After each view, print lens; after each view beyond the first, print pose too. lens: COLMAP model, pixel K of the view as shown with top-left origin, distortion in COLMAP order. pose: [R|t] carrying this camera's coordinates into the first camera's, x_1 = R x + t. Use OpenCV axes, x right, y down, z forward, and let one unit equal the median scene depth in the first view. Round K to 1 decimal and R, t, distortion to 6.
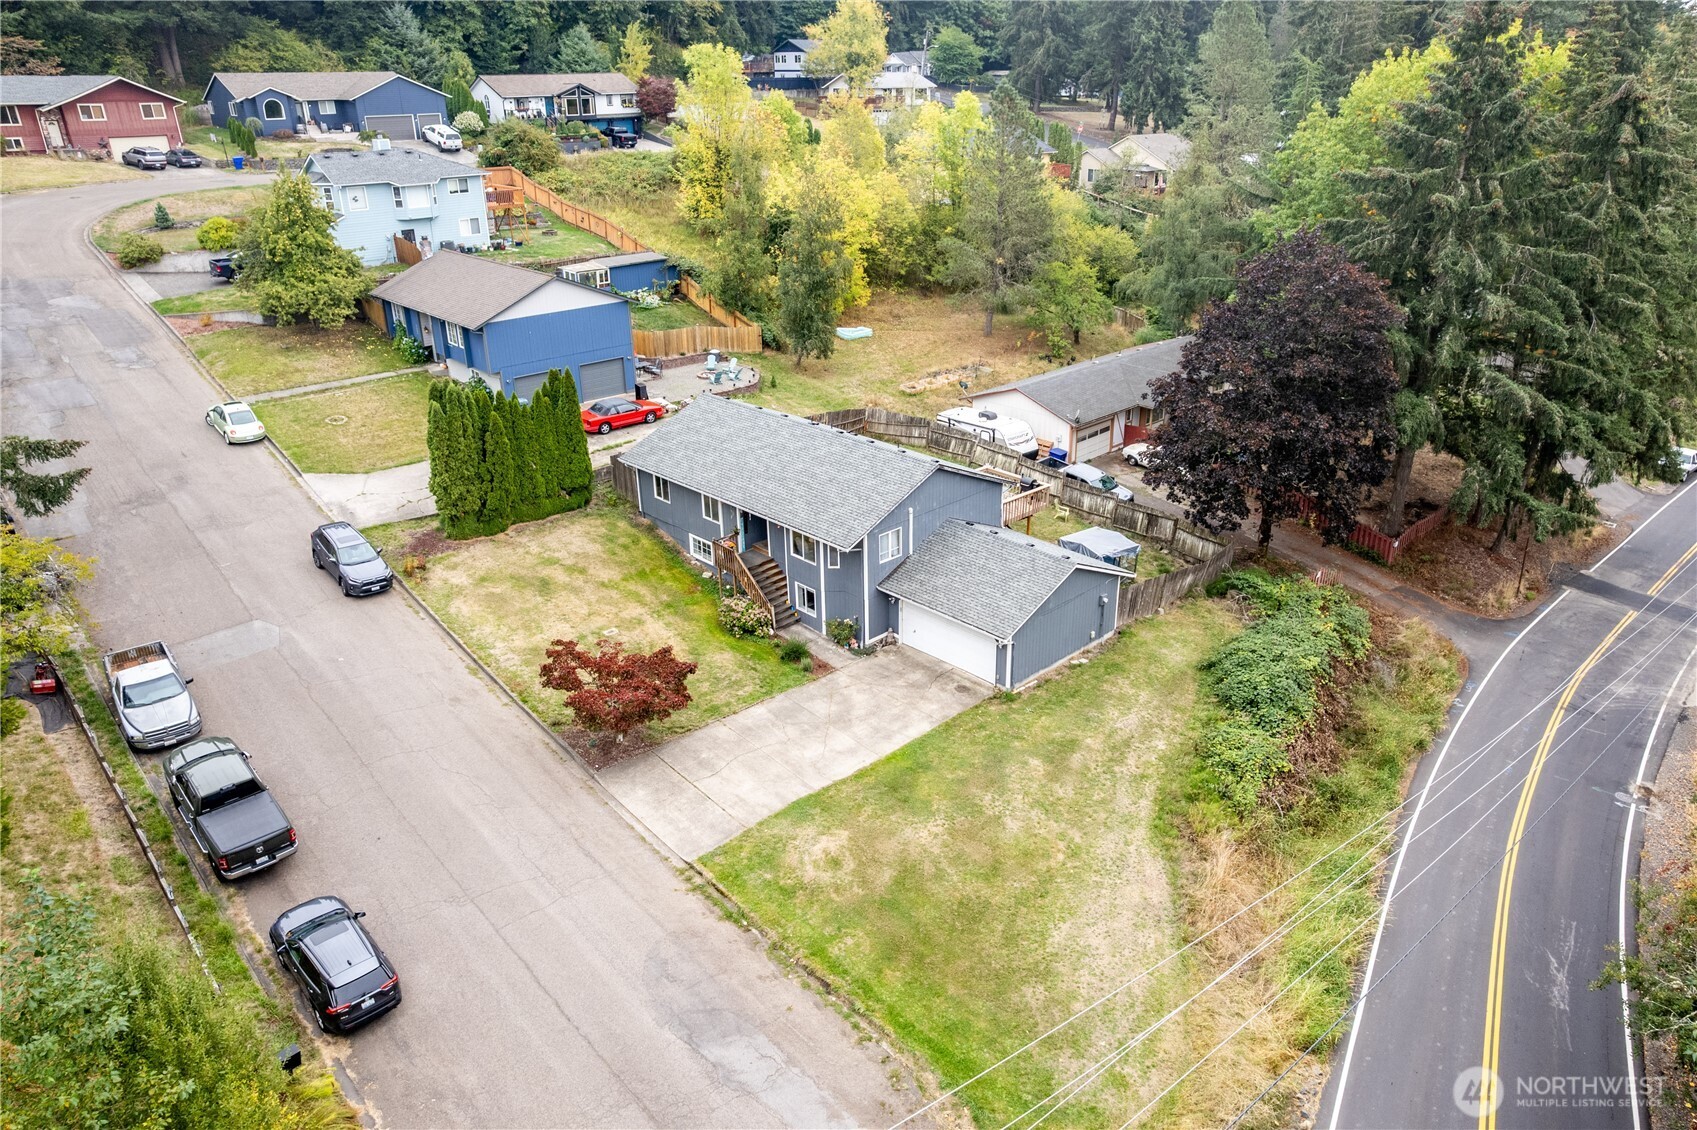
lens RADIAL K [[1149.8, 0, 885.3], [0, 1149.8, 567.8], [0, 0, 1]] dist [-0.006310, -0.072510]
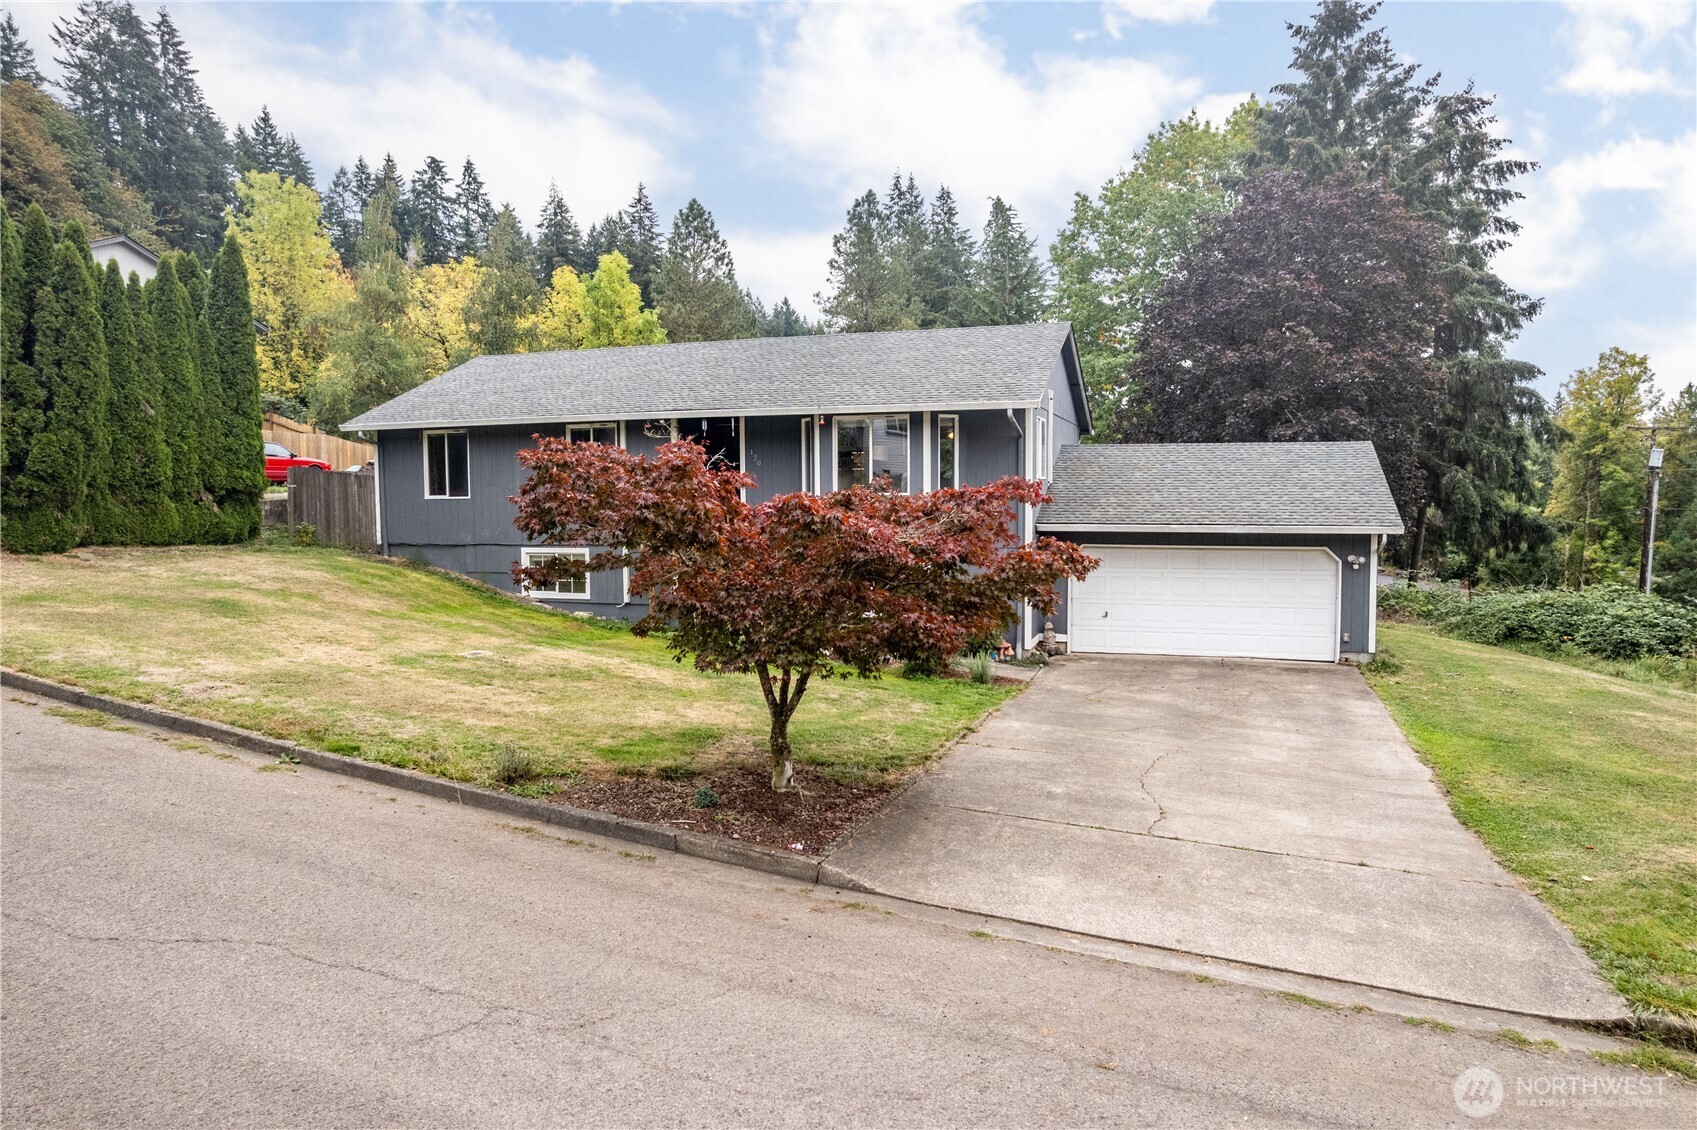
lens RADIAL K [[1088.4, 0, 843.5], [0, 1088.4, 574.2], [0, 0, 1]] dist [-0.074503, 0.064391]
pose [[0.891102, -0.030277, 0.452792, -0.285276], [0.182380, 0.937541, -0.296235, 0.154693], [-0.415542, 0.346556, 0.840966, 0.632744]]
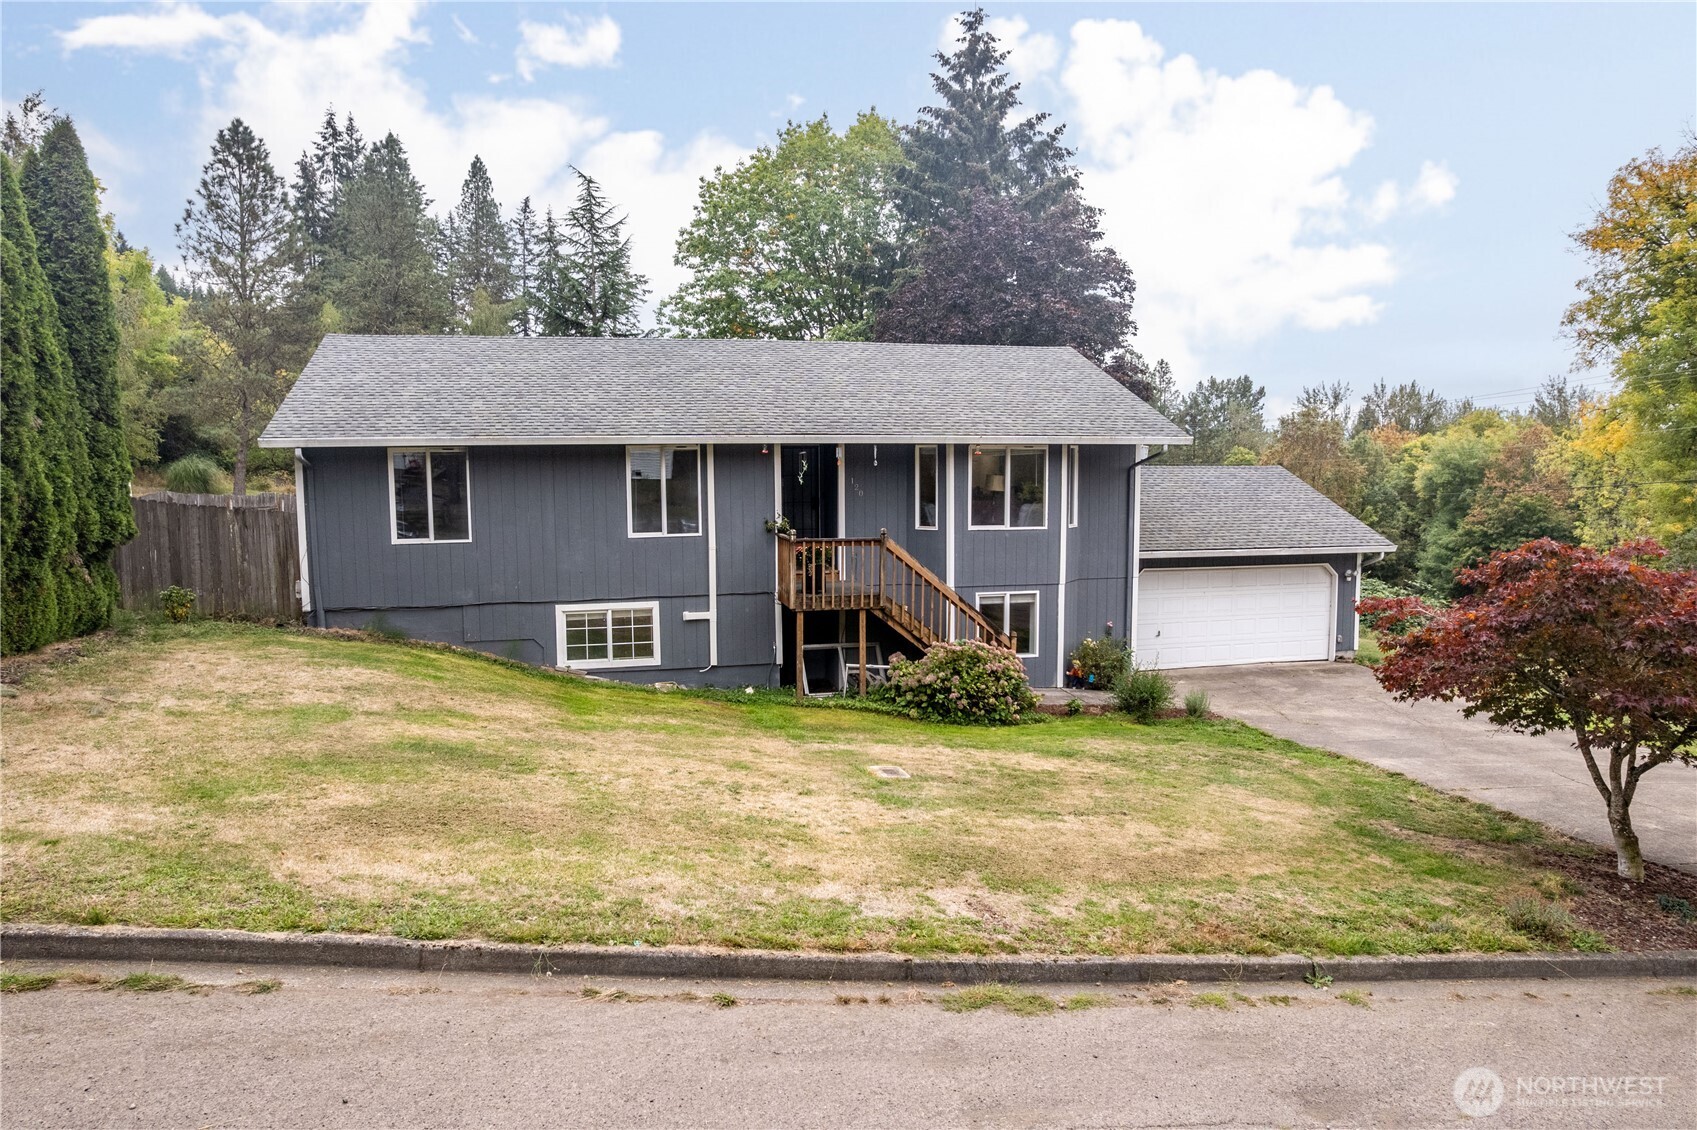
lens RADIAL K [[1088.4, 0, 843.5], [0, 1088.4, 574.2], [0, 0, 1]] dist [-0.074503, 0.064391]
pose [[0.510014, -0.083094, 0.856143, -0.465967], [0.349034, 0.929690, -0.117691, 0.036589], [-0.786169, 0.358847, 0.503157, 0.838385]]
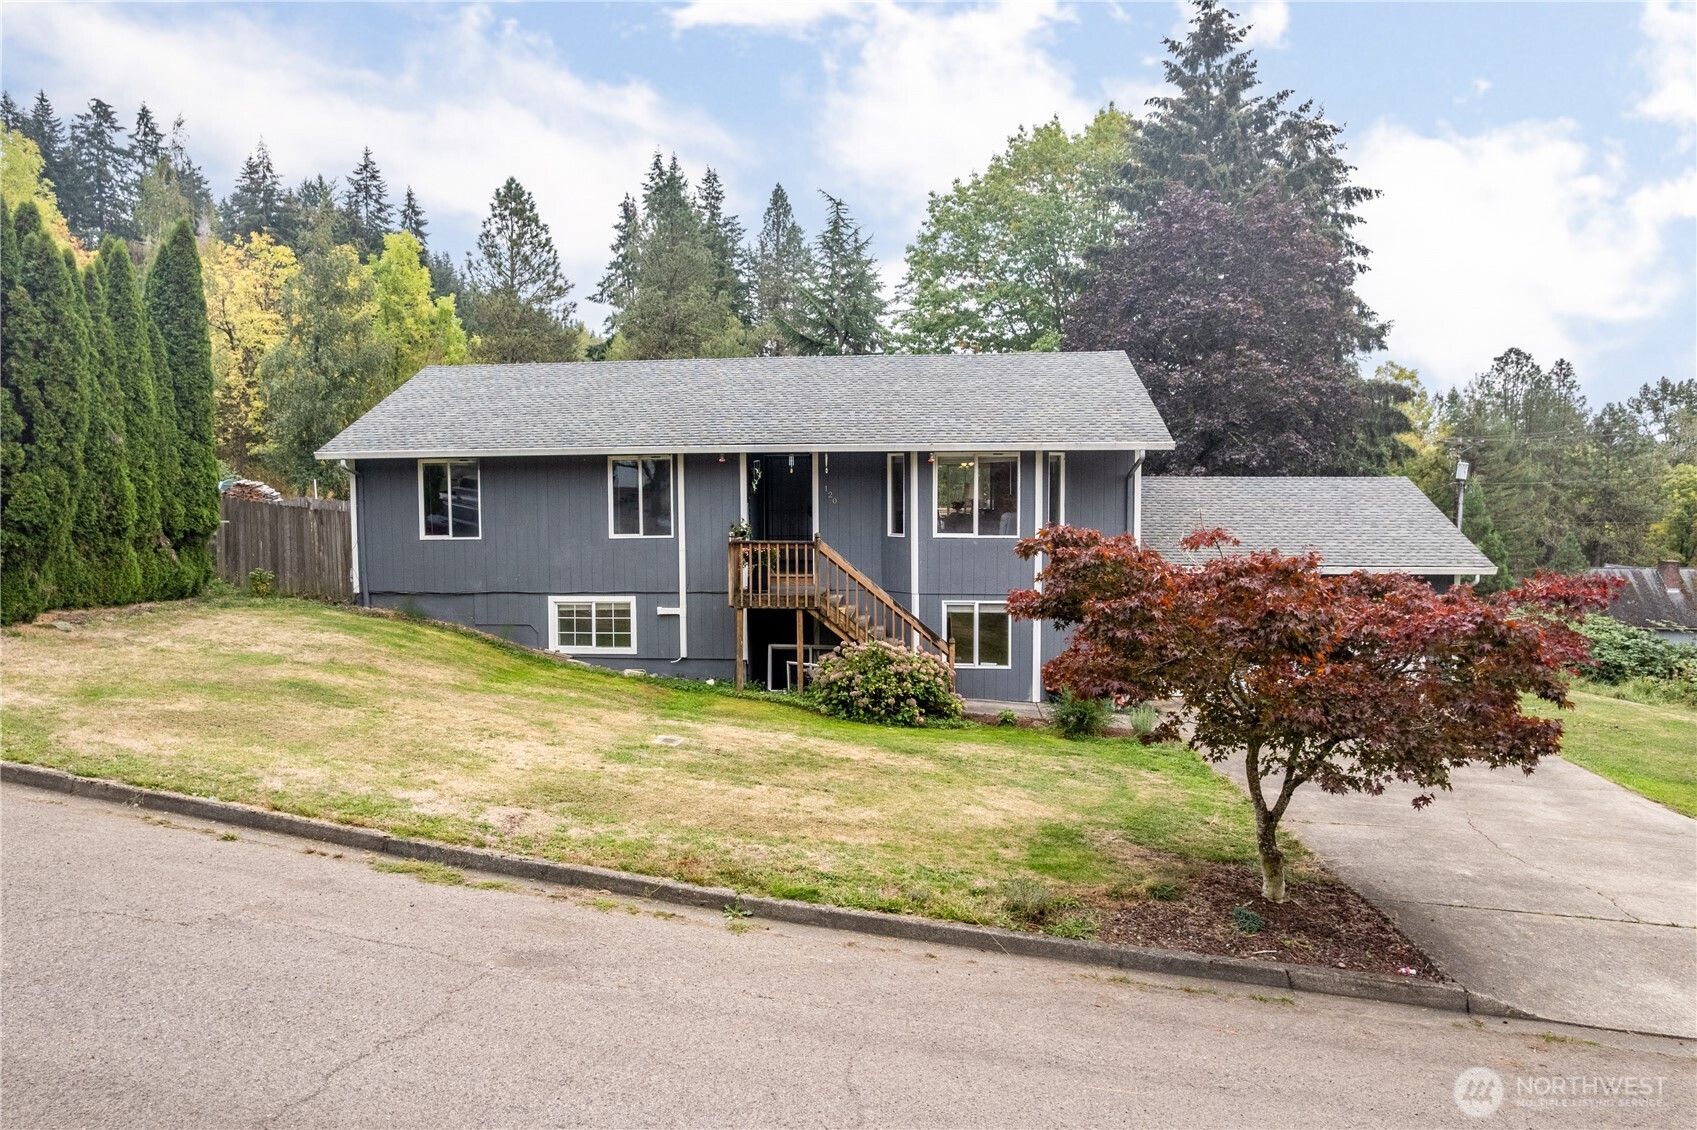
lens RADIAL K [[1161.6, 0, 789.2], [0, 1161.6, 570.7], [0, 0, 1]] dist [-0.082632, 0.076394]
pose [[0.780918, -0.040669, 0.623308, -0.405443], [0.252769, 0.933098, -0.255803, 0.100727], [-0.571204, 0.357314, 0.738953, 0.710470]]
